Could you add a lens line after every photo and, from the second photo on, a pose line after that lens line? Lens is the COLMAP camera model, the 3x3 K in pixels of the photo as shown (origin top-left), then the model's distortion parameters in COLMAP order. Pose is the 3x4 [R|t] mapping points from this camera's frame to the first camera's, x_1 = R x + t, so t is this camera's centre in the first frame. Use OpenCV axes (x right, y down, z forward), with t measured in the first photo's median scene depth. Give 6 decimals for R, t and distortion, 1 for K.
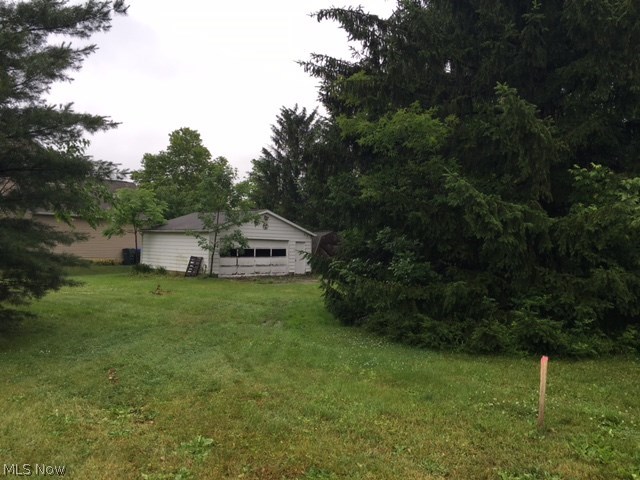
lens RADIAL K [[537.6, 0, 319.8], [0, 537.6, 239.6], [0, 0, 1]] dist [-0.003451, -0.001706]
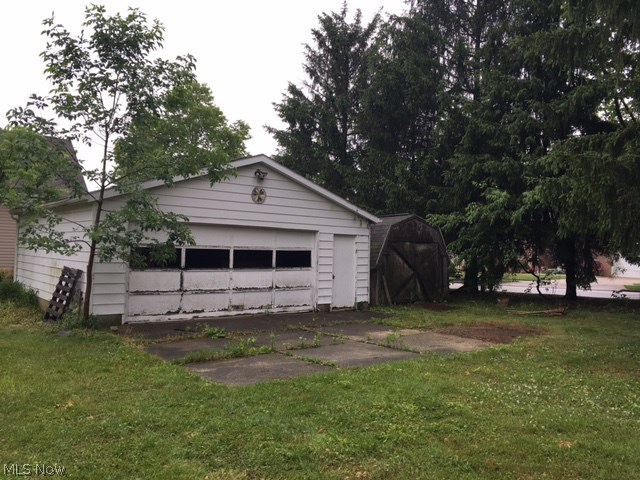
lens RADIAL K [[537.6, 0, 321.1], [0, 537.6, 242.0], [0, 0, 1]] dist [-0.003451, -0.001706]
pose [[0.993577, -0.001374, -0.113149, -0.005192], [0.000101, 0.999937, -0.011254, 0.014595], [0.113158, 0.011171, 0.993514, 0.545050]]
